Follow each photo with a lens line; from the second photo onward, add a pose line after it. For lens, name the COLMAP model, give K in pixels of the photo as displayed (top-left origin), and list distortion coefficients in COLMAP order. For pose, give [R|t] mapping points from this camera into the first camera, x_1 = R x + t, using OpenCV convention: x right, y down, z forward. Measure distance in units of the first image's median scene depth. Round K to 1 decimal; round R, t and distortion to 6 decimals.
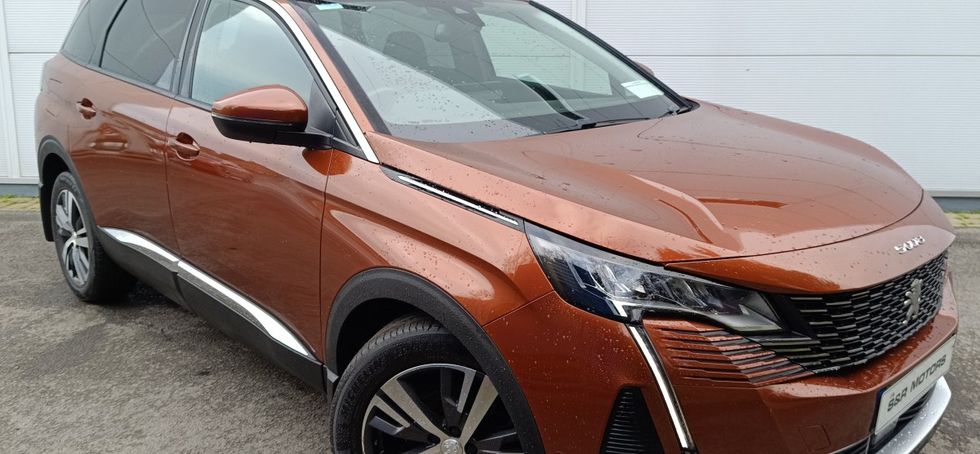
lens RADIAL K [[682.9, 0, 489.8], [0, 682.9, 228.8], [0, 0, 1]] dist [0.002658, -0.000812]
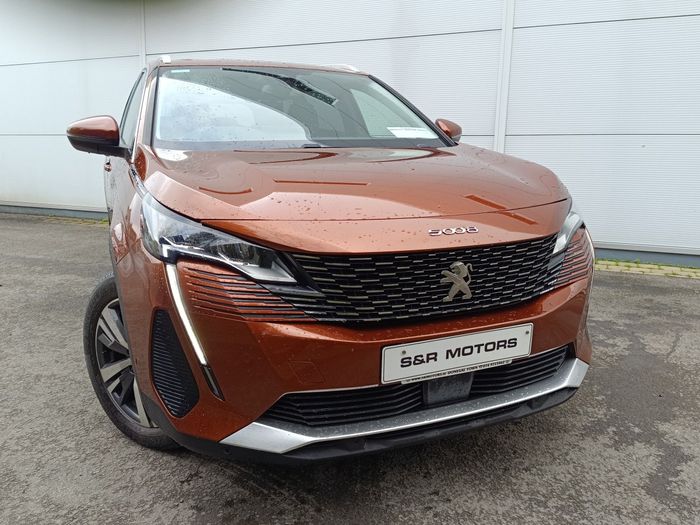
lens RADIAL K [[487.3, 0, 350.2], [0, 487.3, 261.1], [0, 0, 1]] dist [0.015579, -0.036676]
pose [[0.955875, 0.076325, -0.283686, 0.756826], [-0.082219, 0.996574, -0.008912, 0.107548], [0.282034, 0.031843, 0.958876, 0.183519]]
